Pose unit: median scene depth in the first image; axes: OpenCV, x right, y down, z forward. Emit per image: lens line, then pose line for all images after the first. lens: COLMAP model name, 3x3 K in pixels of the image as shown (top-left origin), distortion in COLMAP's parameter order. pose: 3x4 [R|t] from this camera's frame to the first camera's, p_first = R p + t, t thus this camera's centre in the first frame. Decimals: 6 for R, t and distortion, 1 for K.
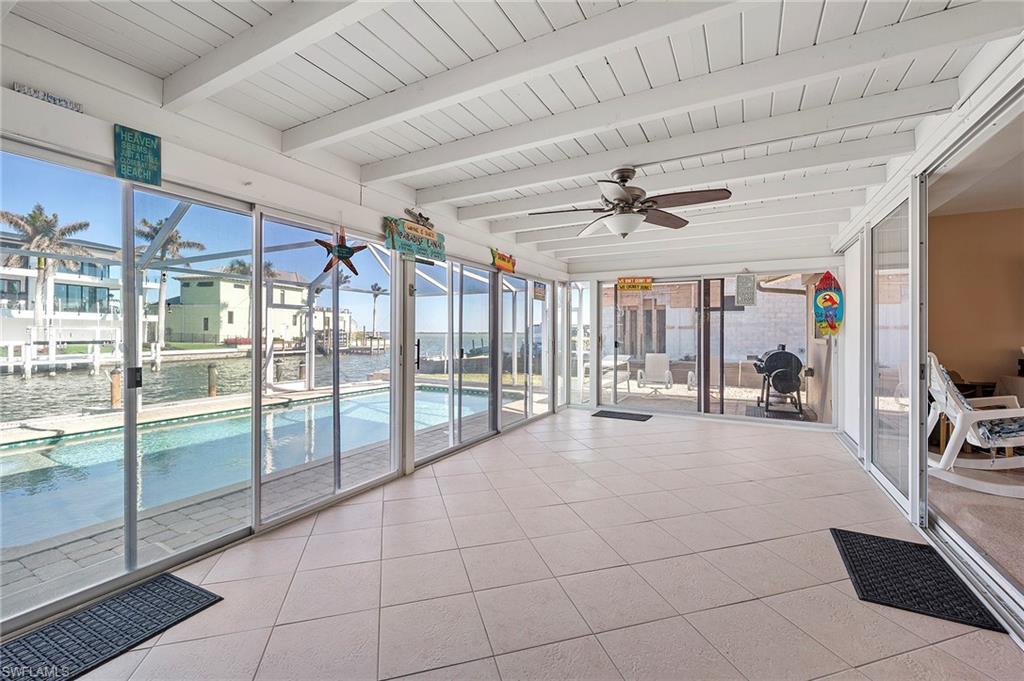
lens RADIAL K [[413.5, 0, 517.4], [0, 413.5, 338.0], [0, 0, 1]] dist [0.003041, -0.000708]
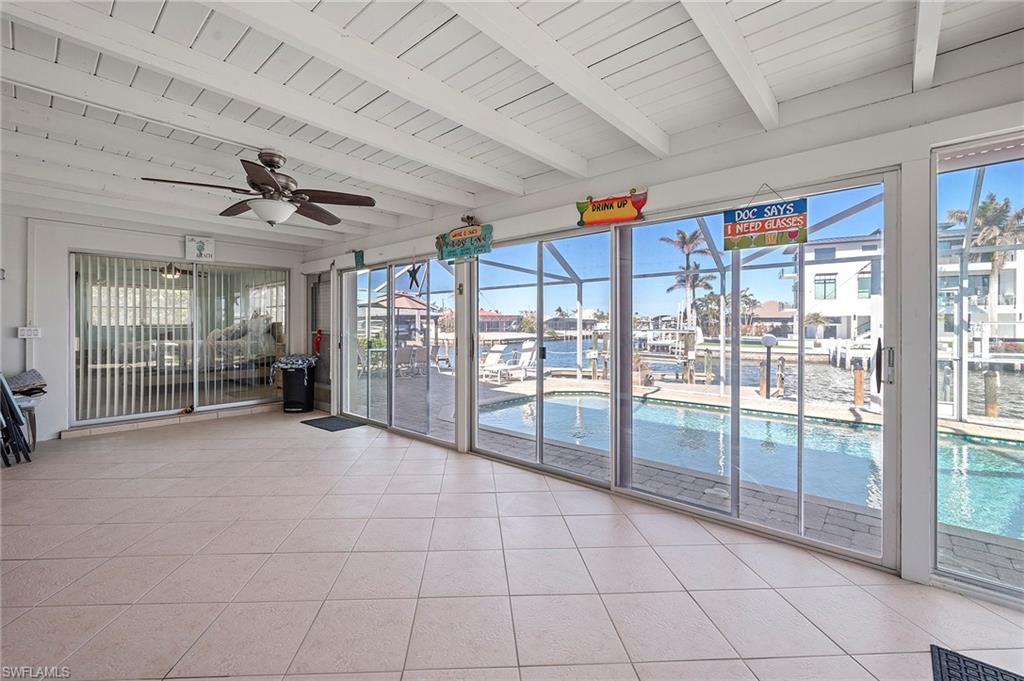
lens RADIAL K [[459.1, 0, 509.8], [0, 459.1, 332.7], [0, 0, 1]] dist [-0.002642, -0.000209]
pose [[-0.251052, 0.010032, -0.967922, 0.677116], [-0.015300, 0.999780, 0.014330, -0.011871], [0.967853, 0.018407, -0.250844, 1.063086]]
